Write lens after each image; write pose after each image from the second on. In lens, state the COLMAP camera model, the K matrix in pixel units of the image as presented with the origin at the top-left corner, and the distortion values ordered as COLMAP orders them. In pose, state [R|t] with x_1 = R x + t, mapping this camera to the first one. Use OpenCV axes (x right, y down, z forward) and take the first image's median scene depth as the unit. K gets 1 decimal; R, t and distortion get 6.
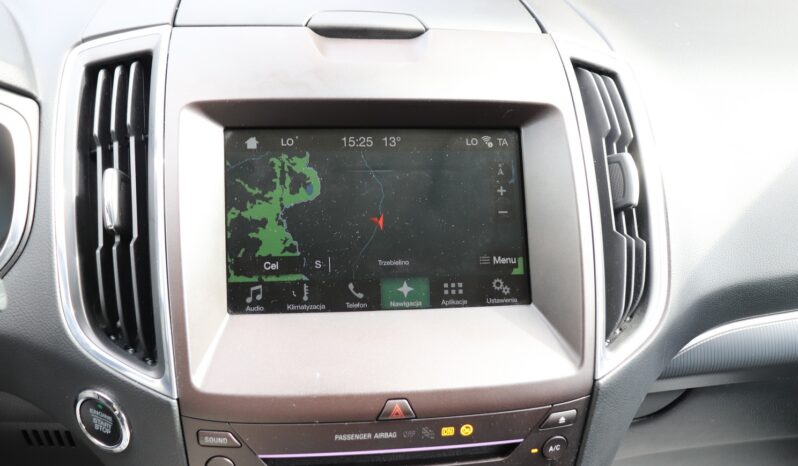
lens RADIAL K [[894.6, 0, 401.9], [0, 894.6, 231.1], [0, 0, 1]] dist [-0.064135, 0.000000]
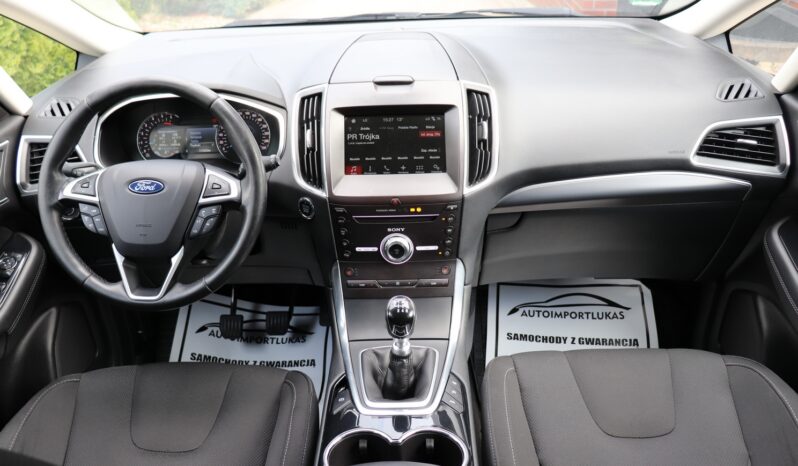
lens RADIAL K [[668.6, 0, 396.9], [0, 668.6, 234.1], [0, 0, 1]] dist [-0.143323, 0.063258]
pose [[0.980651, -0.000346, -0.195764, 0.430135], [0.002957, 0.999911, 0.013046, 0.264130], [0.195742, -0.013373, 0.980564, -1.228248]]
